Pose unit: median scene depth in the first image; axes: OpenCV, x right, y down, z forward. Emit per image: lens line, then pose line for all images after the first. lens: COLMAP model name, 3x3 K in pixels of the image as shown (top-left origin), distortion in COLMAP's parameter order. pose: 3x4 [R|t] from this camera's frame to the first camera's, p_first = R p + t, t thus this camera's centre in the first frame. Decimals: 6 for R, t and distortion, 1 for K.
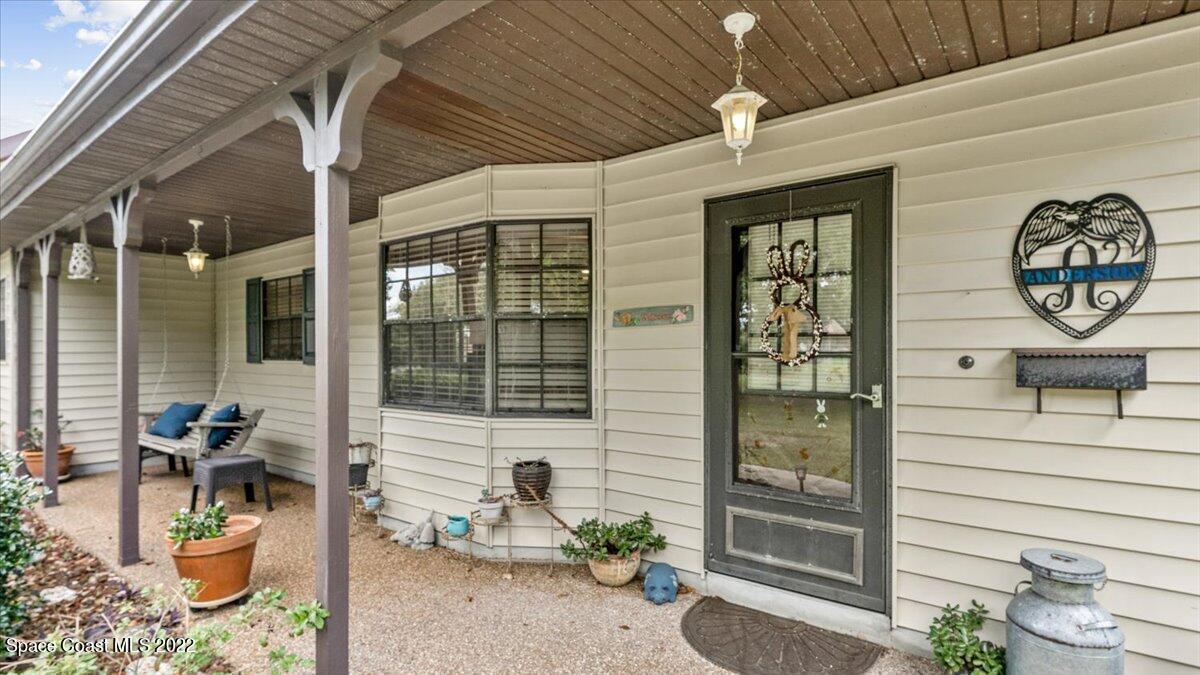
lens RADIAL K [[577.3, 0, 604.3], [0, 577.3, 354.5], [0, 0, 1]] dist [-0.006230, -0.000766]
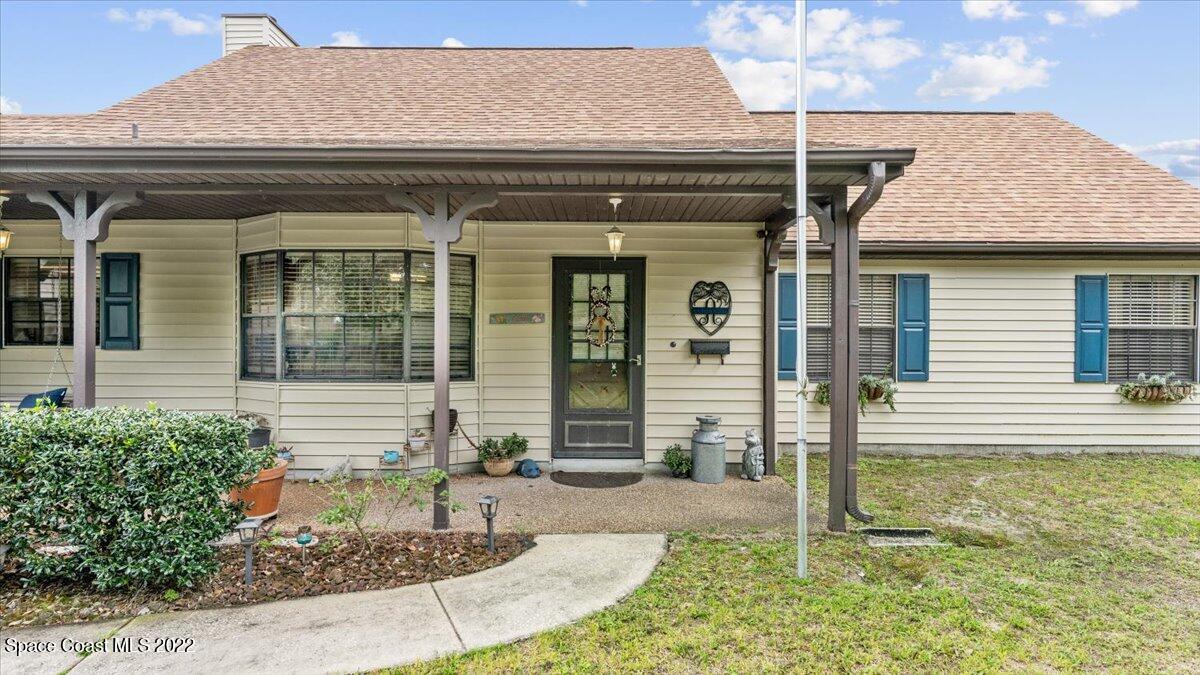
lens RADIAL K [[612.7, 0, 598.7], [0, 612.7, 338.8], [0, 0, 1]] dist [0.007161, -0.000354]
pose [[0.797776, 0.006196, 0.602922, -0.951136], [-0.003461, 0.999978, -0.005698, 0.004504], [-0.602944, 0.002459, 0.797780, -0.695306]]
